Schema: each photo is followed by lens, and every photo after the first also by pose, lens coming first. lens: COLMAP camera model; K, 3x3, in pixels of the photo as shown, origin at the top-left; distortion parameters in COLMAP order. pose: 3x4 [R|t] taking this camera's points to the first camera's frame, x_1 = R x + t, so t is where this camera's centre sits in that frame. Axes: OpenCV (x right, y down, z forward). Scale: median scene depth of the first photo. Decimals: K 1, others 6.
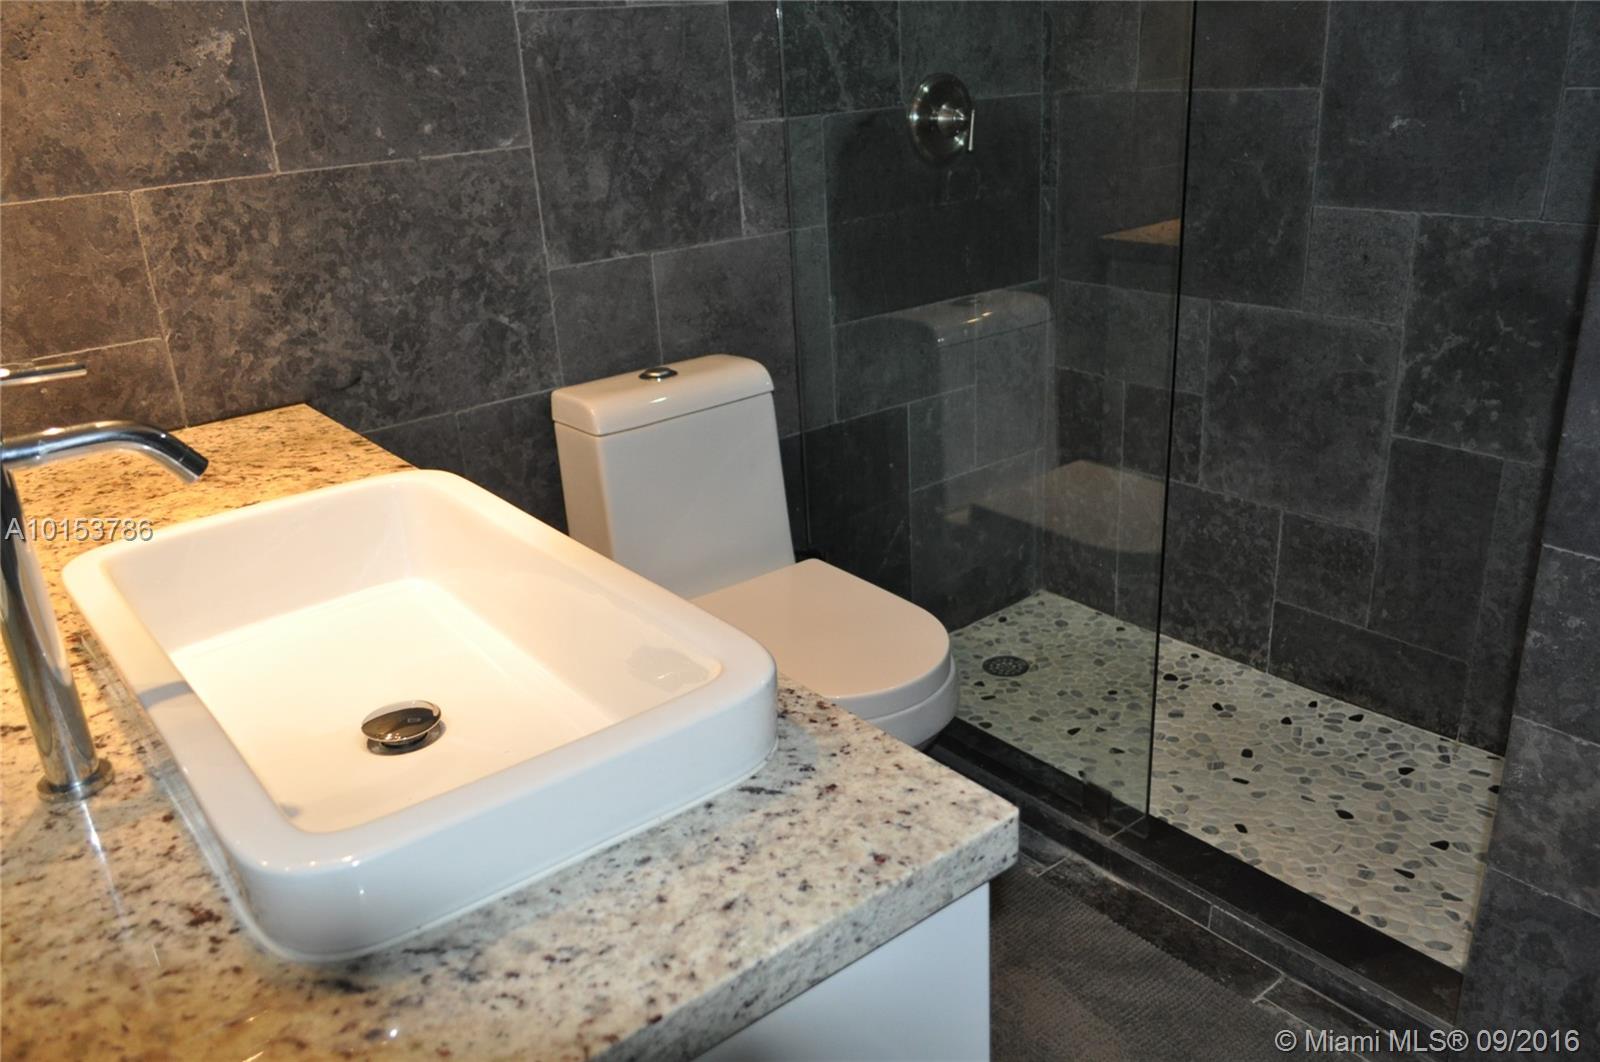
lens RADIAL K [[1242.9, 0, 797.7], [0, 1242.9, 537.1], [0, 0, 1]] dist [-0.012525, 0.007759]
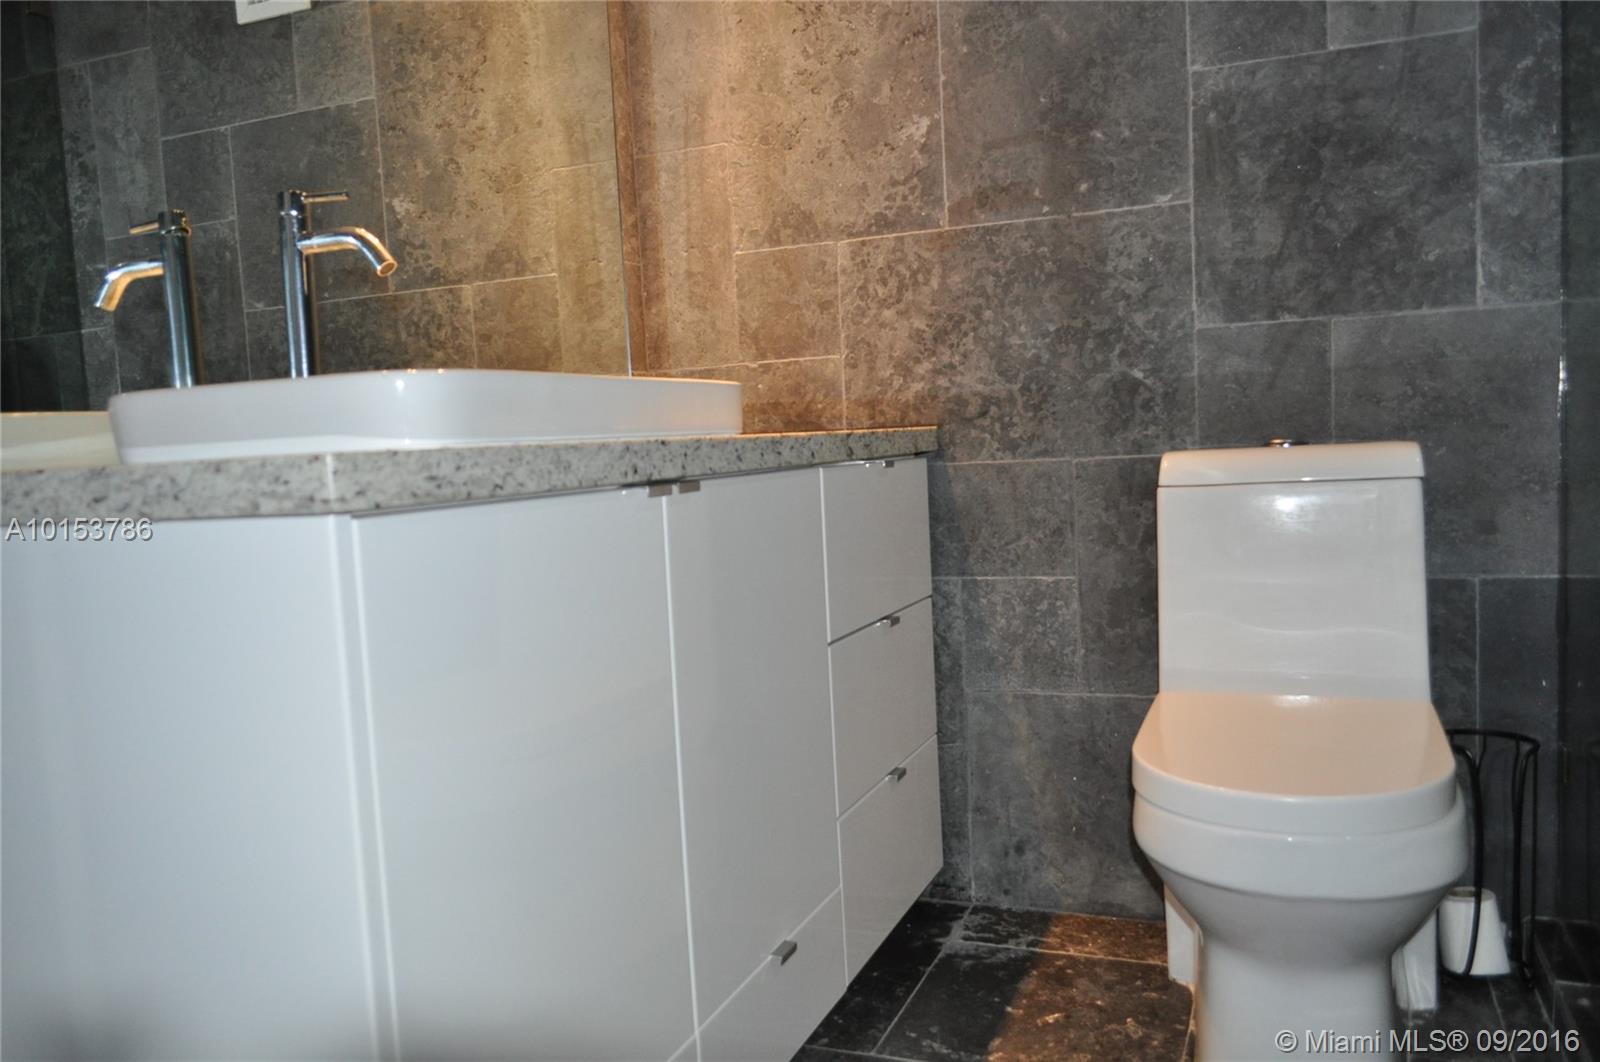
lens RADIAL K [[1242.9, 0, 797.7], [0, 1242.9, 537.1], [0, 0, 1]] dist [-0.012525, 0.007759]
pose [[0.503444, 0.101767, -0.858014, 0.518048], [-0.302708, 0.950876, -0.064835, 0.099624], [0.809266, 0.292368, 0.509518, 0.338178]]
